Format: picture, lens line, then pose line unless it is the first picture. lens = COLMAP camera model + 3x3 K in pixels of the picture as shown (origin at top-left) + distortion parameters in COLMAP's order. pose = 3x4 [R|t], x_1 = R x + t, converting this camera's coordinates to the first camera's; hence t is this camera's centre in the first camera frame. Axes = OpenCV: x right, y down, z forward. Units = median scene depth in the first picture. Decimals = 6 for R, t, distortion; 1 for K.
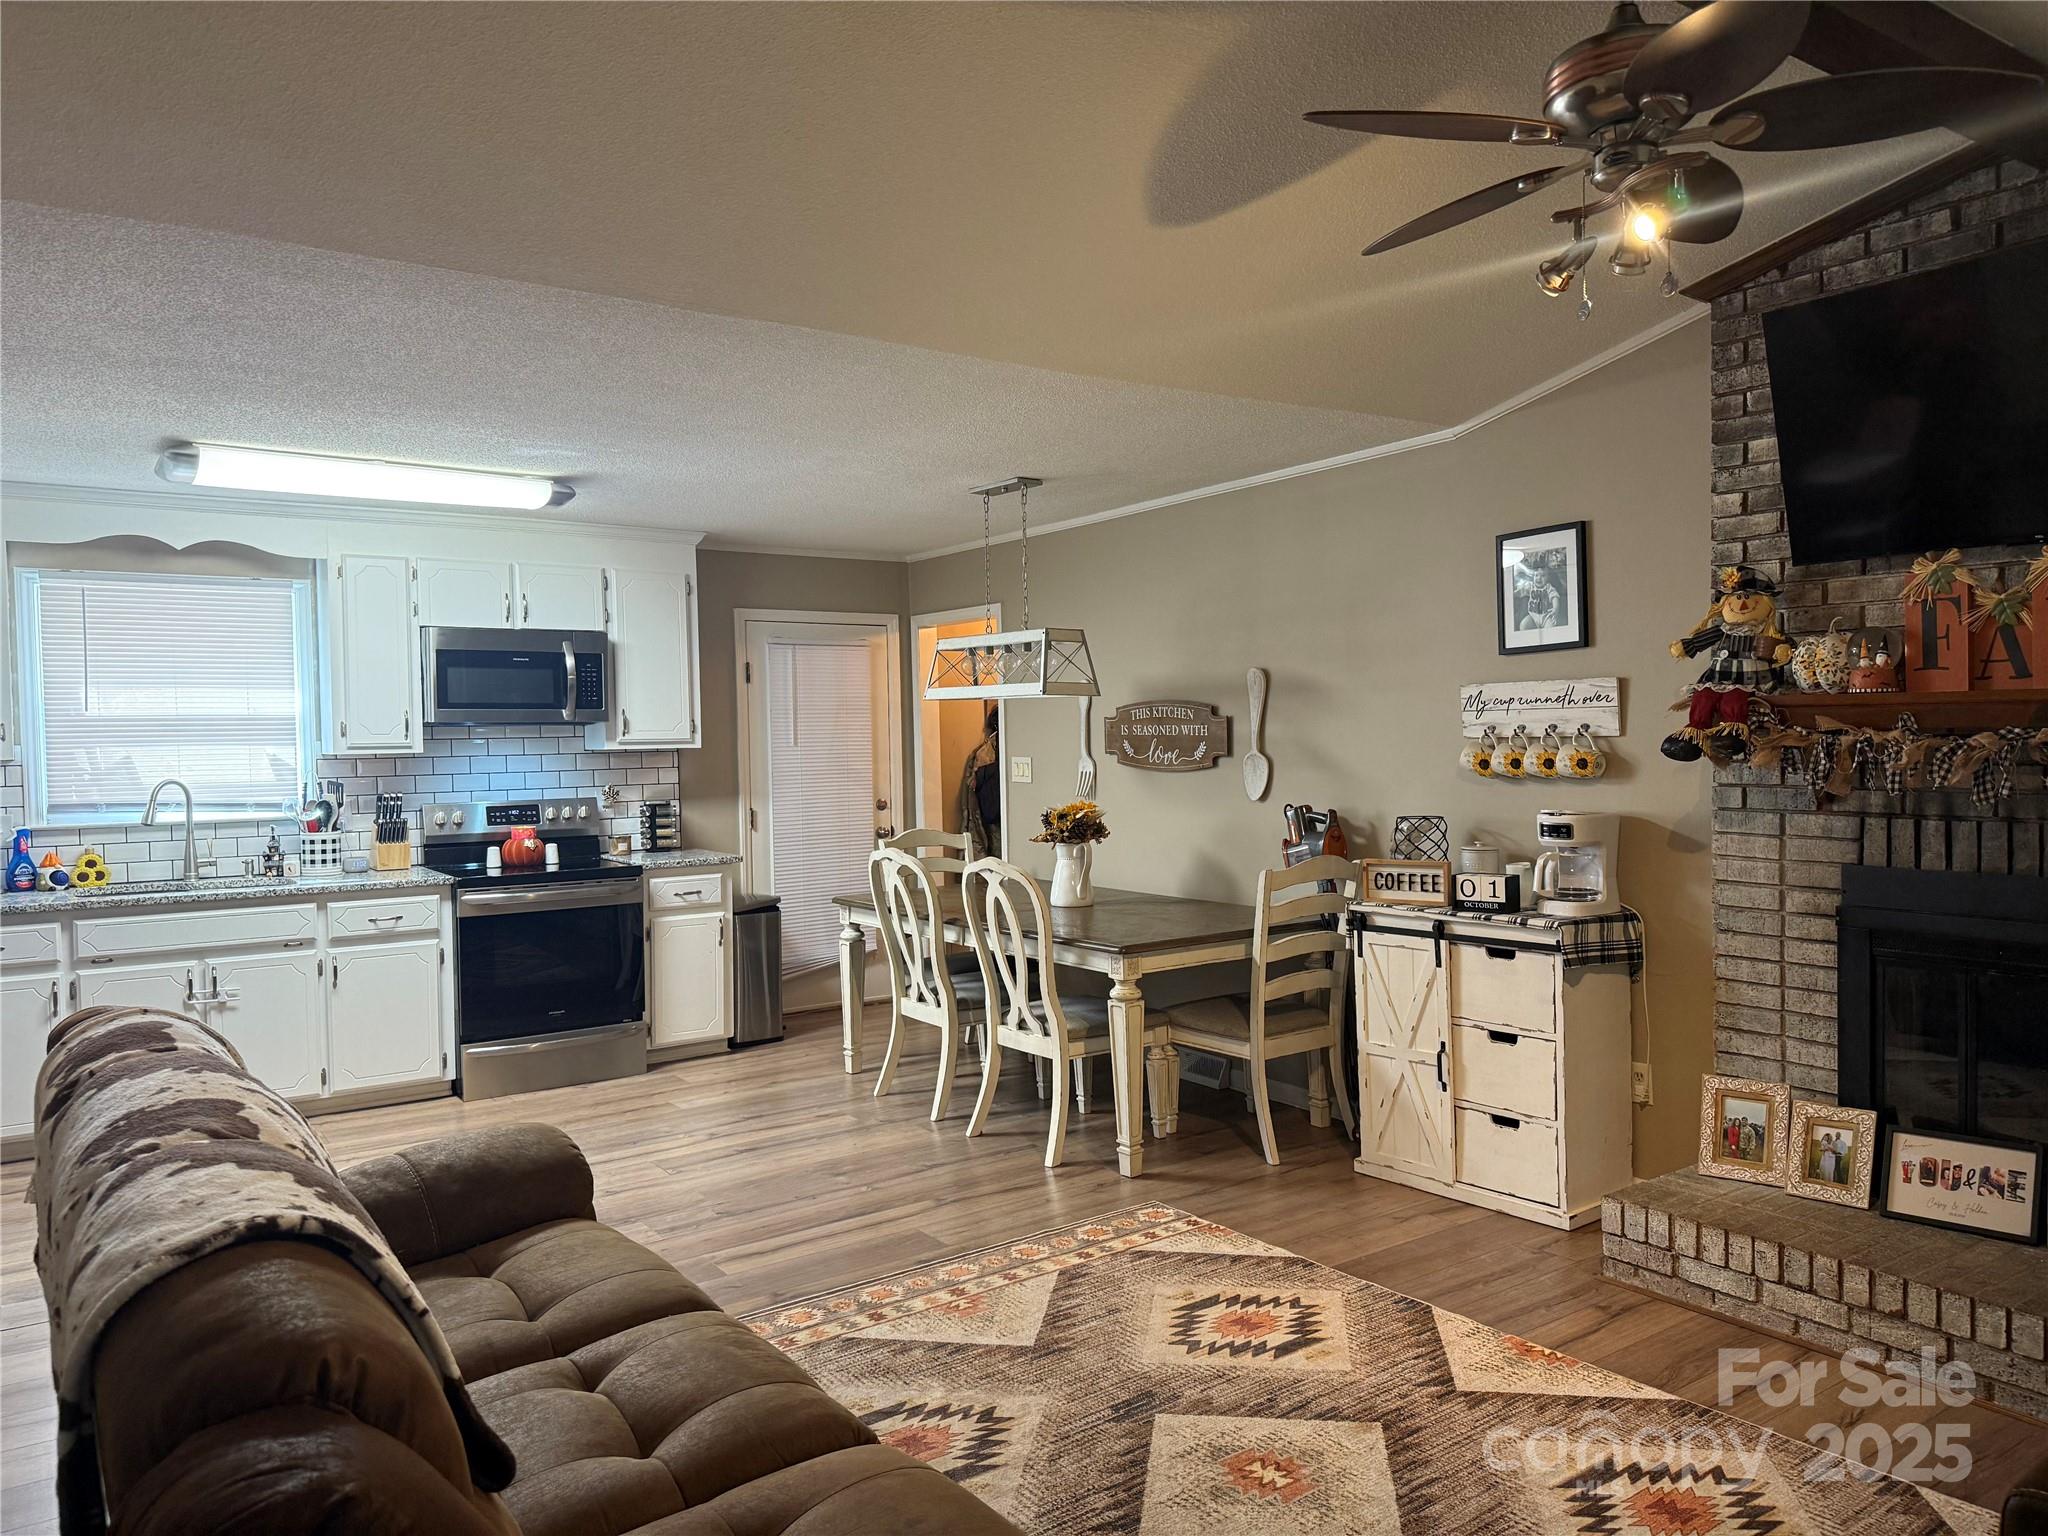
lens RADIAL K [[1421.4, 0, 1030.2], [0, 1421.4, 779.3], [0, 0, 1]] dist [0.145753, -0.242475]
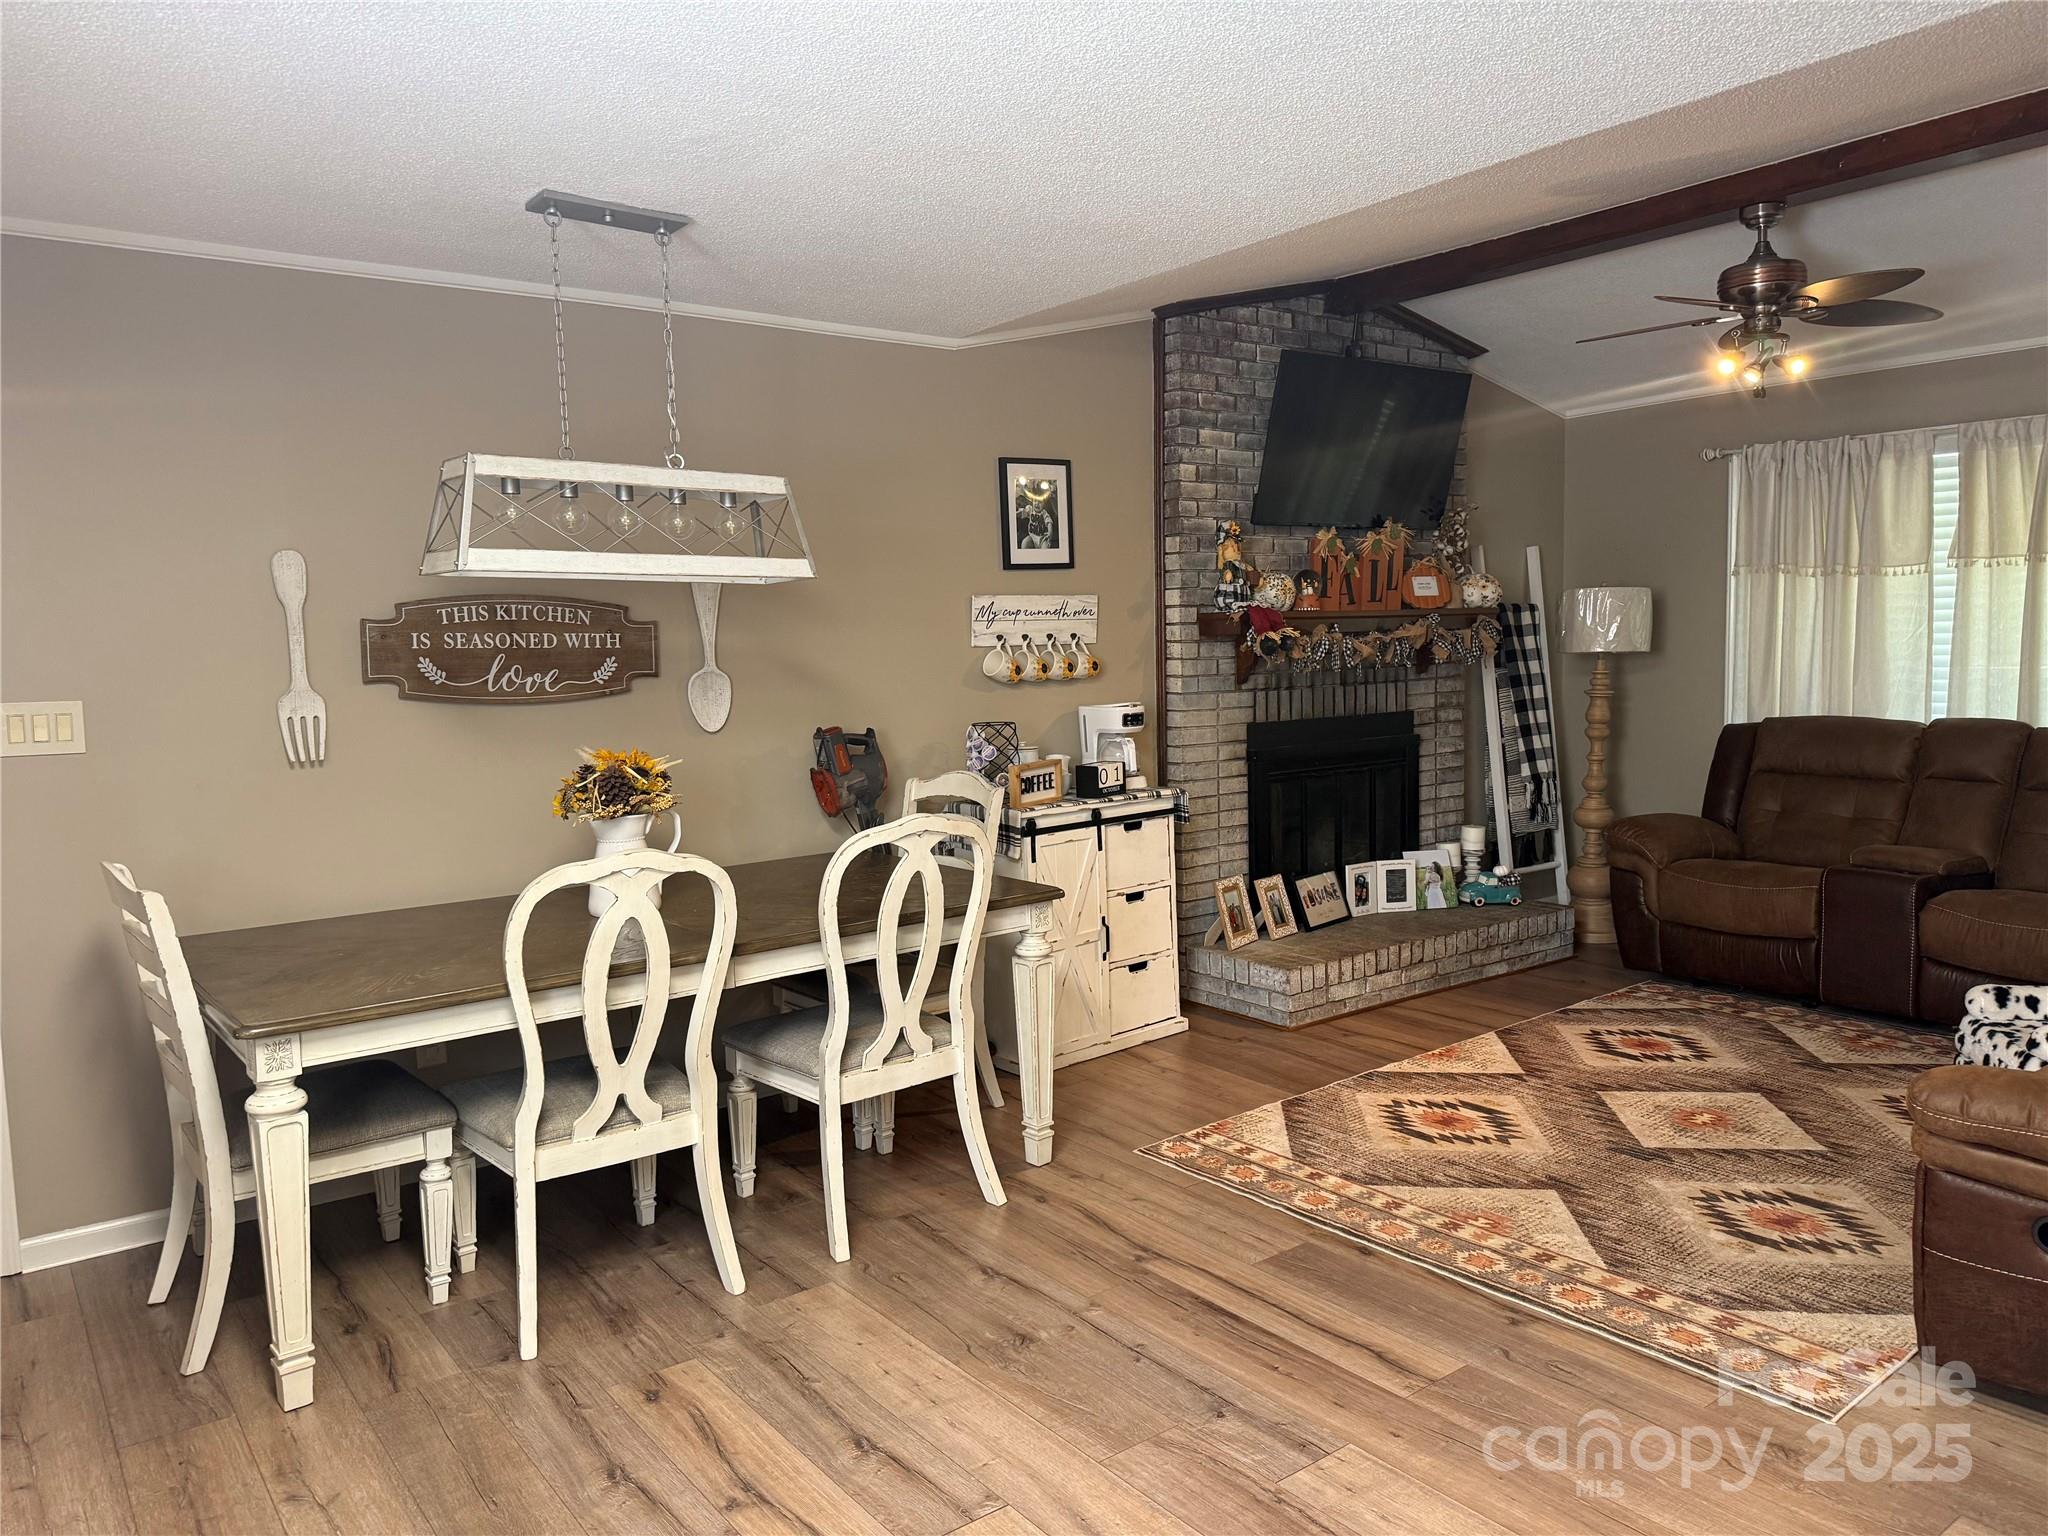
lens RADIAL K [[1421.4, 0, 1033.9], [0, 1421.4, 767.6], [0, 0, 1]] dist [0.170730, -0.300562]
pose [[-0.042472, -0.071826, 0.996512, -0.631192], [0.057155, 0.995604, 0.074197, -0.013475], [-0.997462, 0.060106, -0.038180, 0.860538]]
